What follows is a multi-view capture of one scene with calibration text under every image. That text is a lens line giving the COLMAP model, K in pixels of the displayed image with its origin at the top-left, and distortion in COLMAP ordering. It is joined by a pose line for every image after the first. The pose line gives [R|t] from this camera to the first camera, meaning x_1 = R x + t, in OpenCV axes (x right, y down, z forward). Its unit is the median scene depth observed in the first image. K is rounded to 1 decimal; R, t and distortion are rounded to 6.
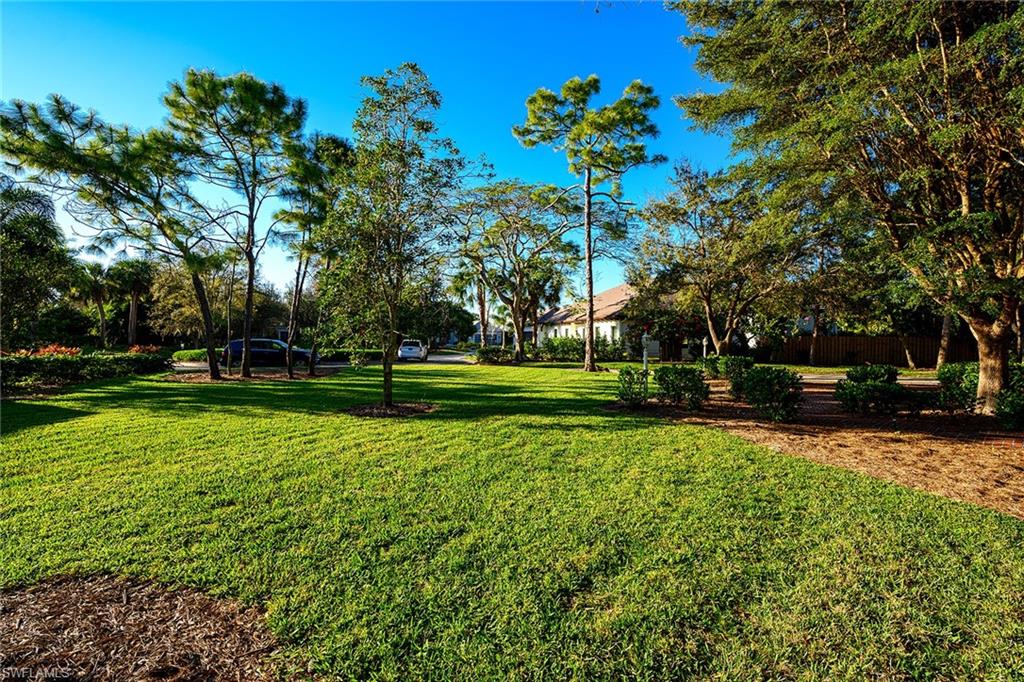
lens RADIAL K [[456.9, 0, 511.0], [0, 456.9, 338.6], [0, 0, 1]] dist [0.001383, 0.000123]
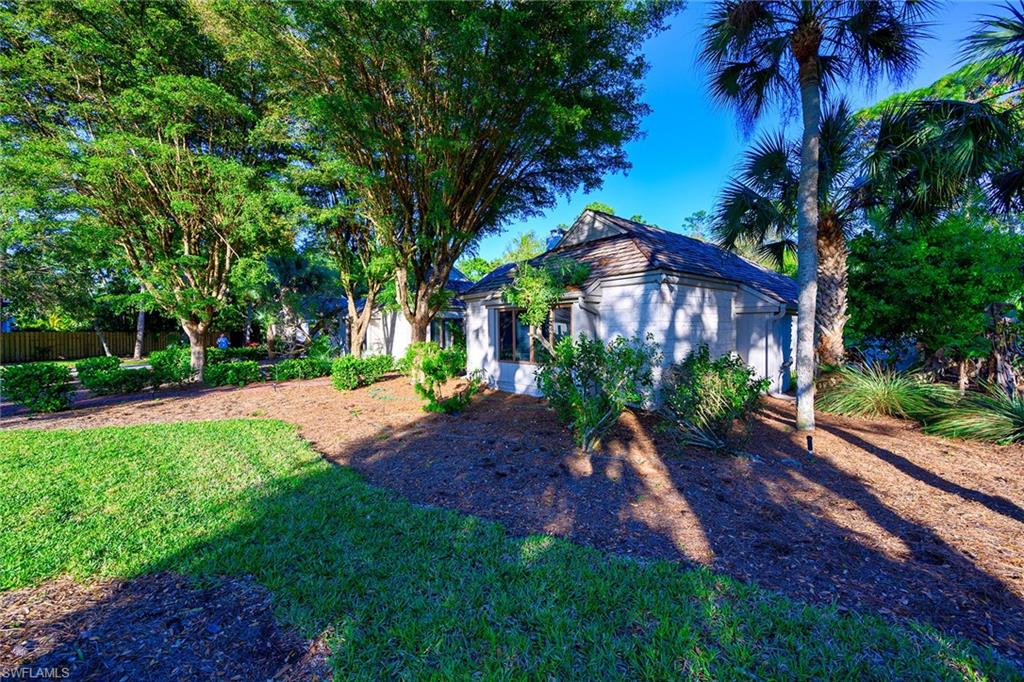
lens RADIAL K [[405.1, 0, 511.5], [0, 405.1, 332.0], [0, 0, 1]] dist [-0.003184, 0.000106]
pose [[0.028315, -0.009524, 0.999554, -0.325370], [0.008834, 0.999918, 0.009277, -0.009110], [-0.999560, 0.008568, 0.028396, -0.133244]]
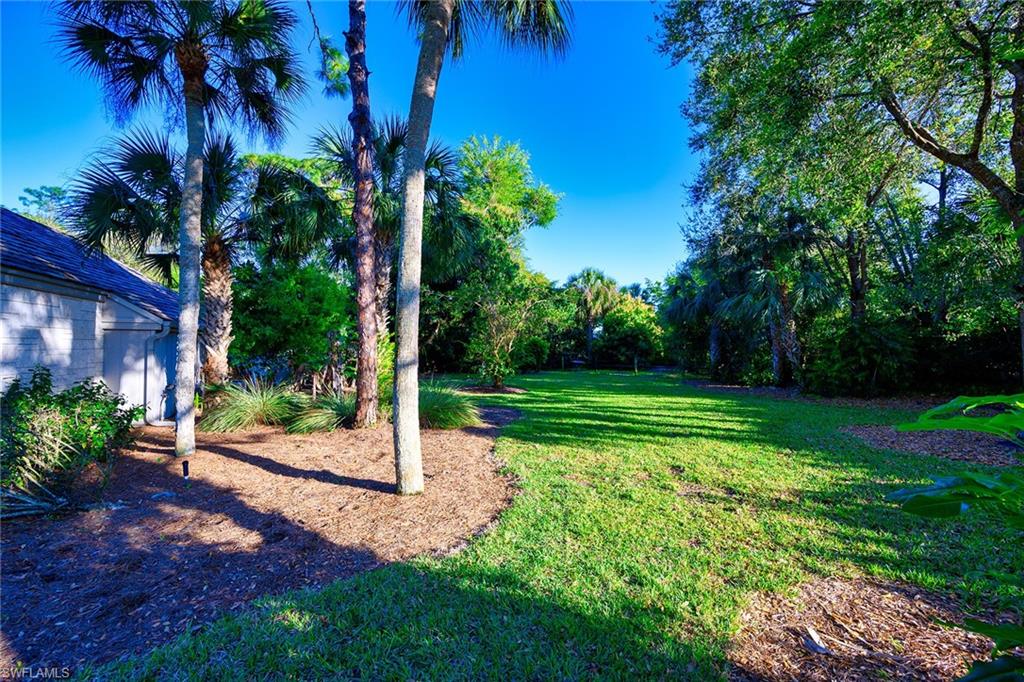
lens RADIAL K [[405.1, 0, 516.0], [0, 405.1, 335.5], [0, 0, 1]] dist [-0.003184, 0.000106]
pose [[-0.953728, 0.004272, 0.300640, -0.404211], [-0.003787, 0.999649, -0.026216, -0.022304], [-0.300646, -0.026141, -0.953377, -0.188581]]
